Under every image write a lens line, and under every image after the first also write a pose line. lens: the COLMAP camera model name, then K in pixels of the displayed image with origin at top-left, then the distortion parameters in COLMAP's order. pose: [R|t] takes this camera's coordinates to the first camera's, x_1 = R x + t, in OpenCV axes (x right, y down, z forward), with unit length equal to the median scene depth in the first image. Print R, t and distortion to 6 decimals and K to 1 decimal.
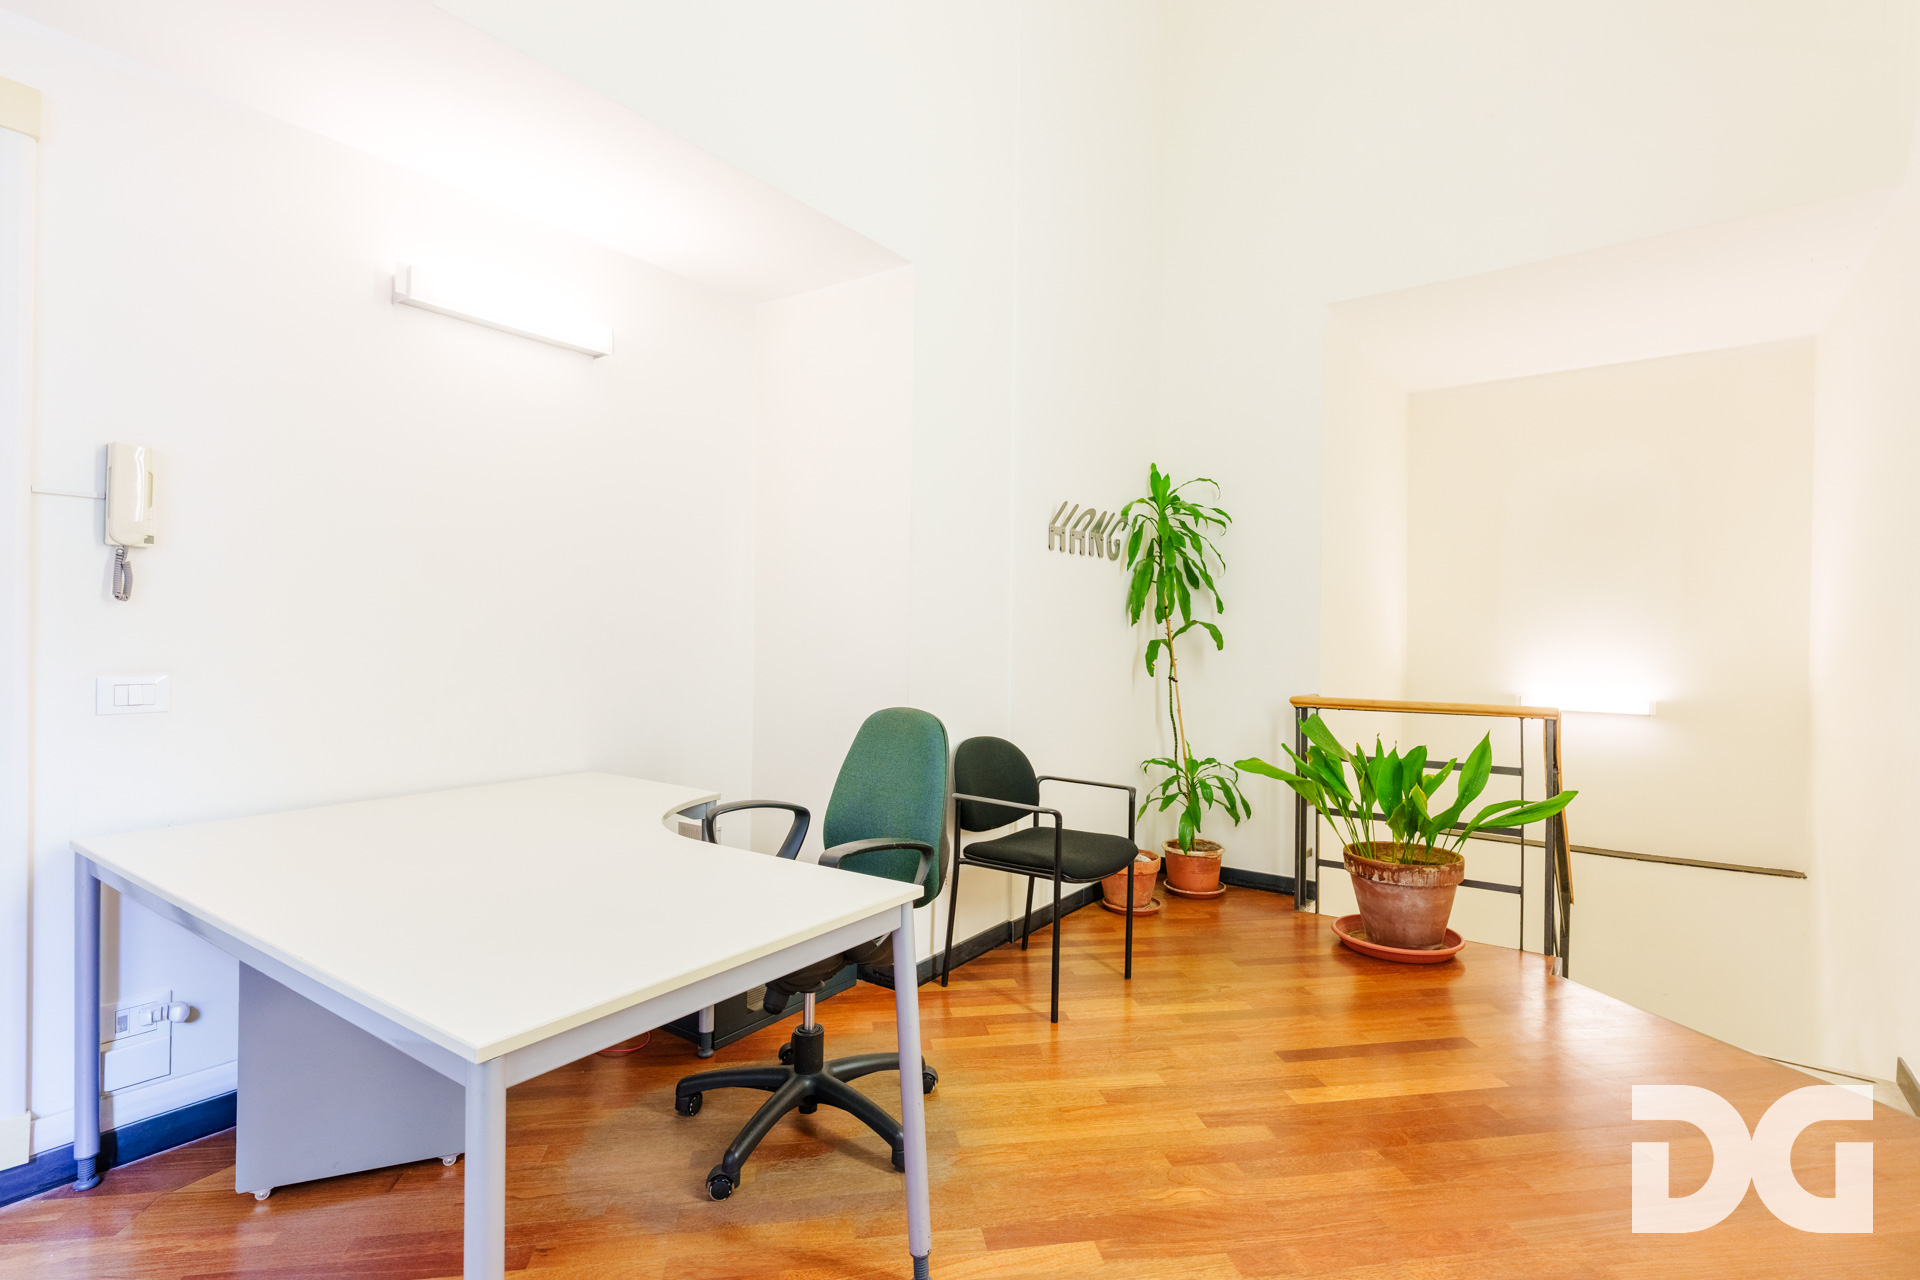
lens RADIAL K [[942.6, 0, 930.9], [0, 942.6, 651.2], [0, 0, 1]] dist [0.000003, -0.000355]
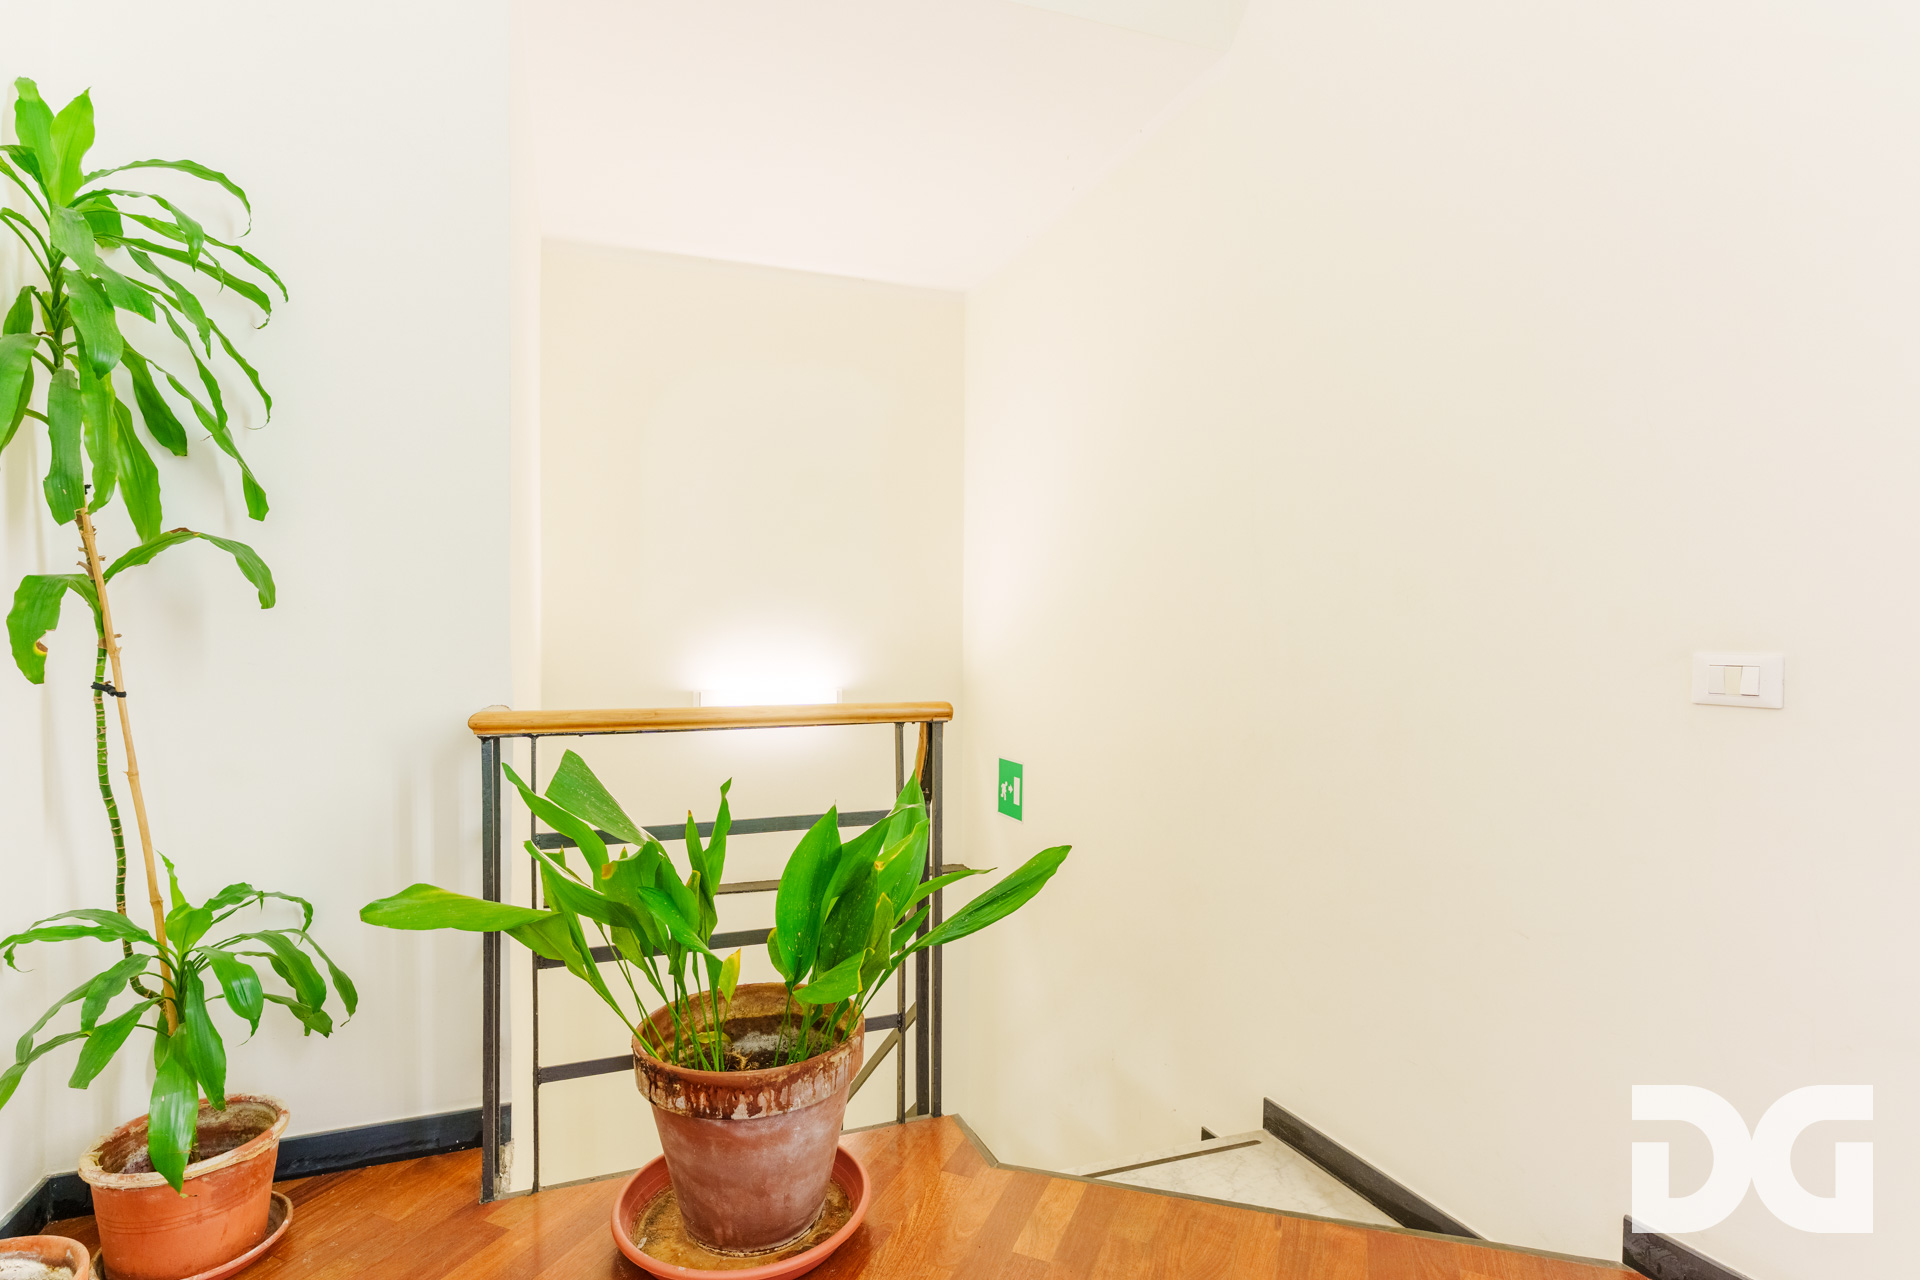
lens RADIAL K [[942.6, 0, 930.9], [0, 942.6, 651.2], [0, 0, 1]] dist [0.000003, -0.000355]
pose [[0.526446, -0.011776, 0.850127, 0.118887], [0.019941, 0.999800, 0.001500, 0.021279], [-0.849975, 0.016163, 0.526575, 0.557824]]
